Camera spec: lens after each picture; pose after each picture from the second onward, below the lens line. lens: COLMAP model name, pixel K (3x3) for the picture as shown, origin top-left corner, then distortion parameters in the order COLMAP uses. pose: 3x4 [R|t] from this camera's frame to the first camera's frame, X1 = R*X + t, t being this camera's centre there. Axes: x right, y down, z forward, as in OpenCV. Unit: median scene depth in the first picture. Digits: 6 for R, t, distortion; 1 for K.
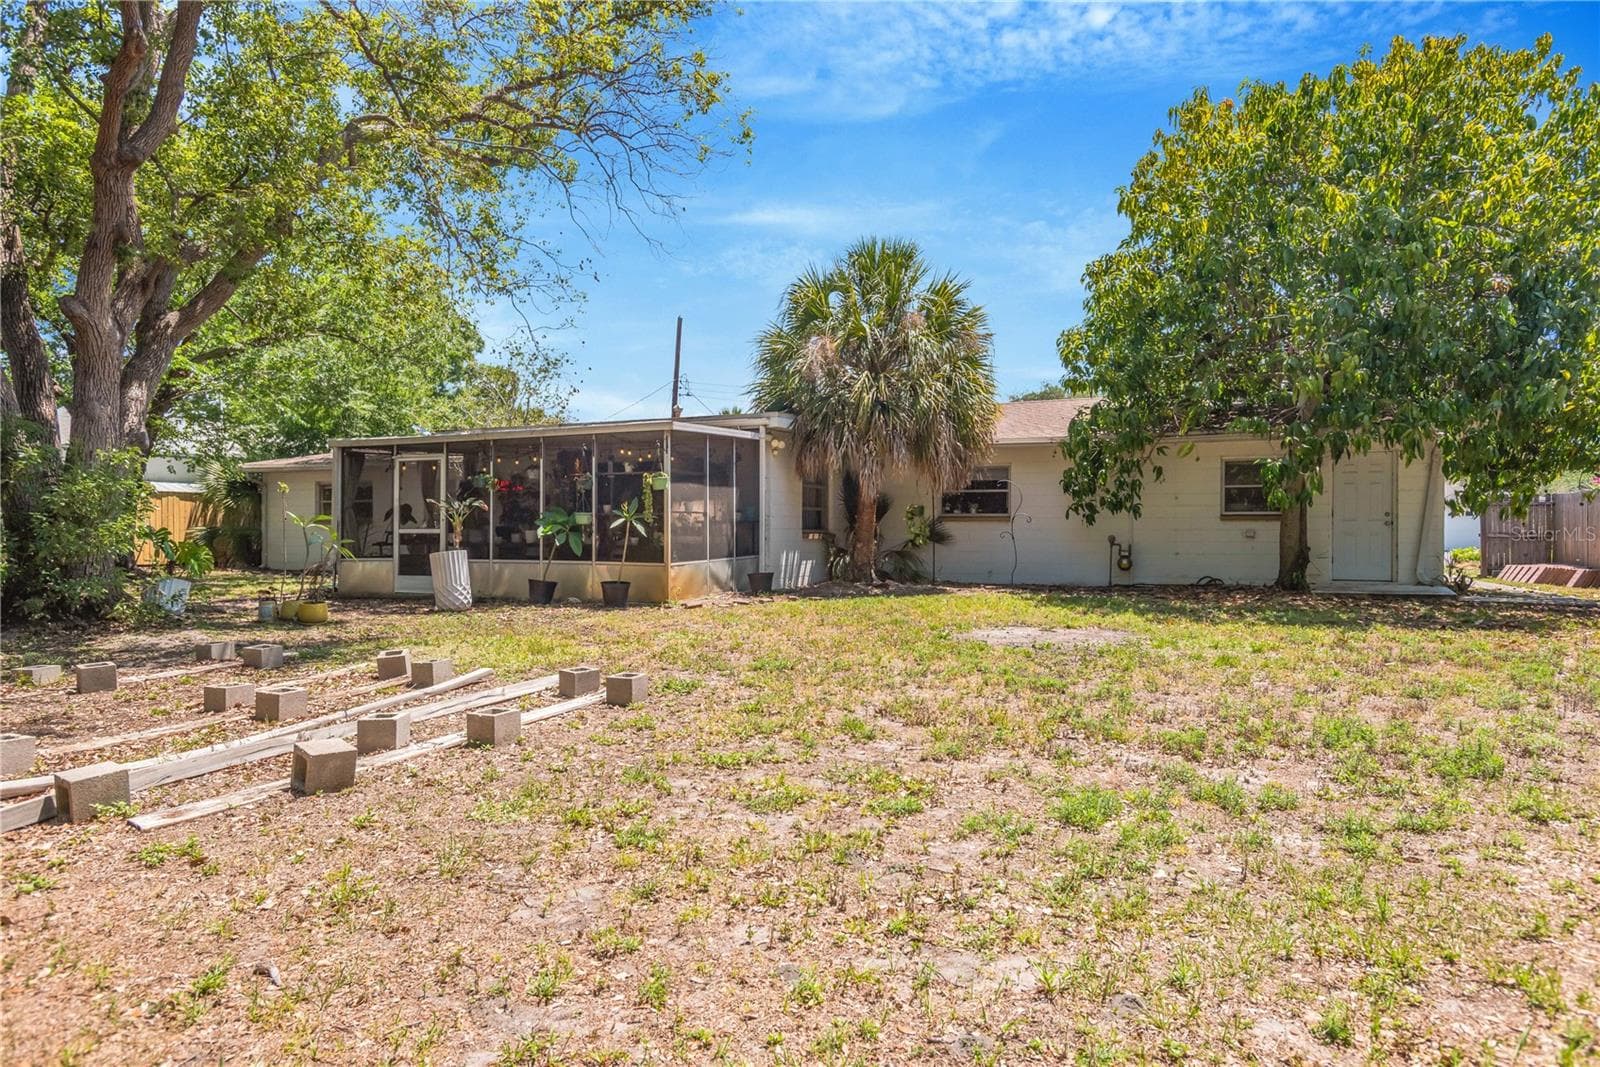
lens RADIAL K [[1019.4, 0, 800.0], [0, 1019.4, 533.5], [0, 0, 1]] dist [-0.045596, 0.001659]
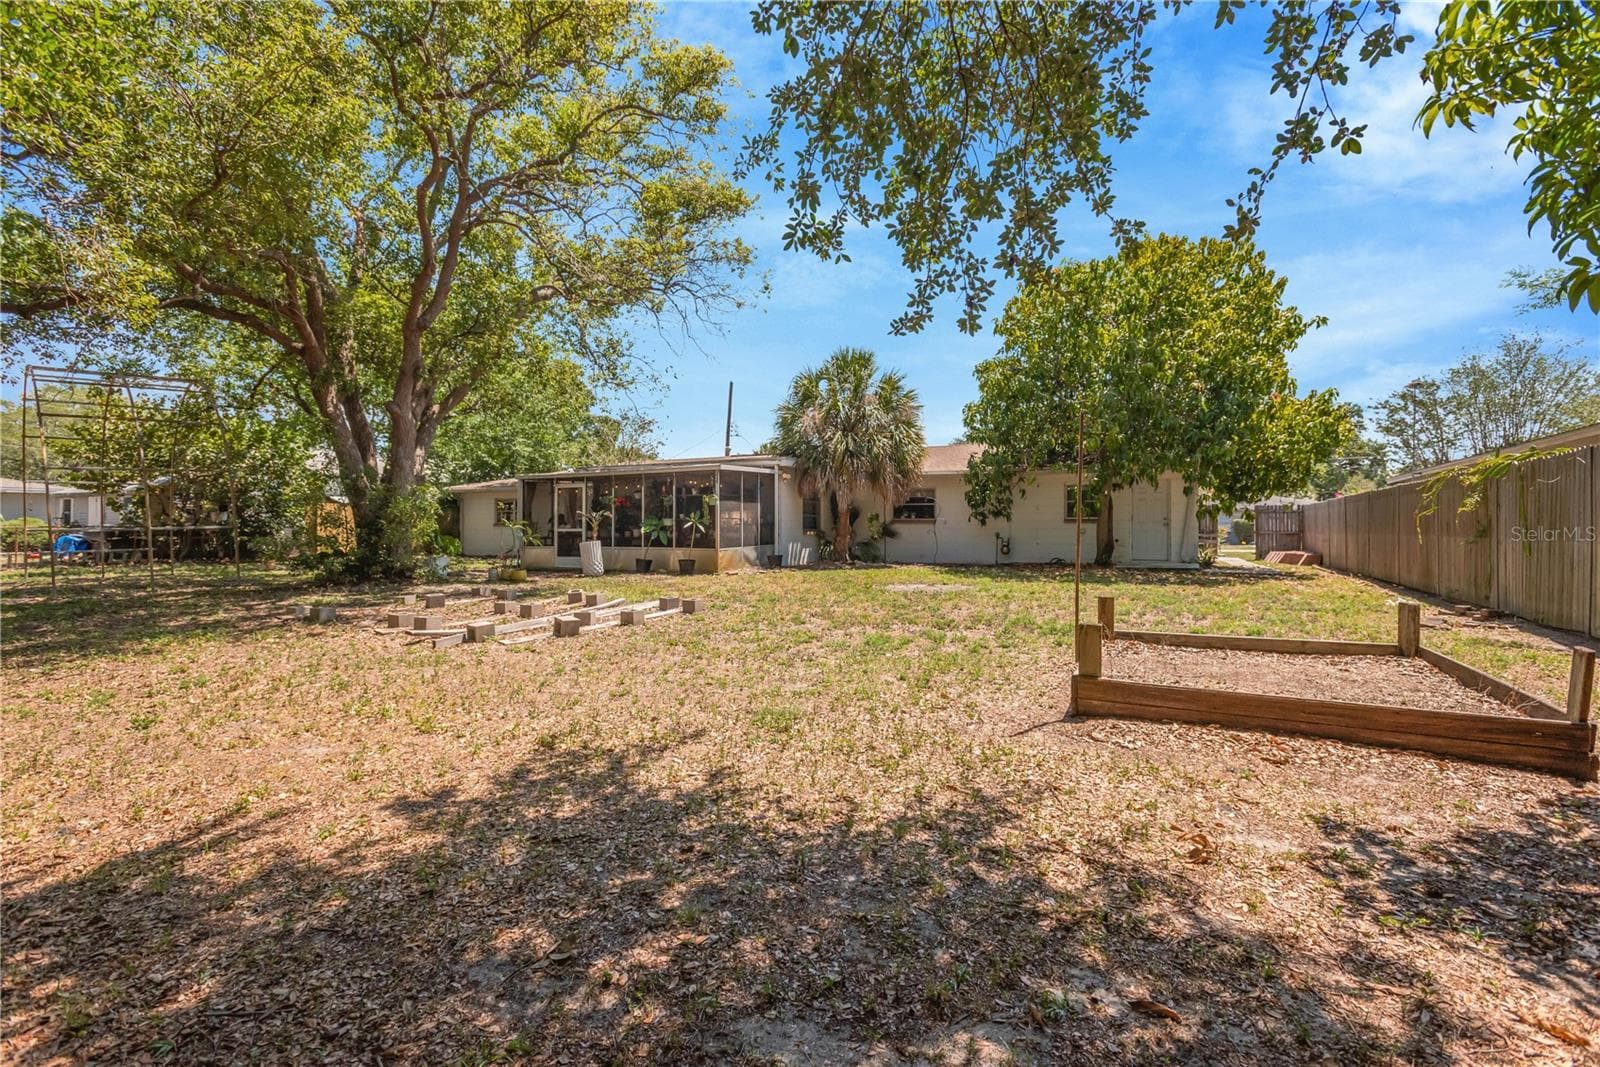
lens RADIAL K [[732.8, 0, 800.0], [0, 732.8, 533.5], [0, 0, 1]] dist [-0.110436, 0.000127]
pose [[0.999667, -0.001175, -0.025792, 0.031523], [0.001223, 0.999998, 0.001823, 0.001719], [0.025790, -0.001854, 0.999666, -0.174101]]
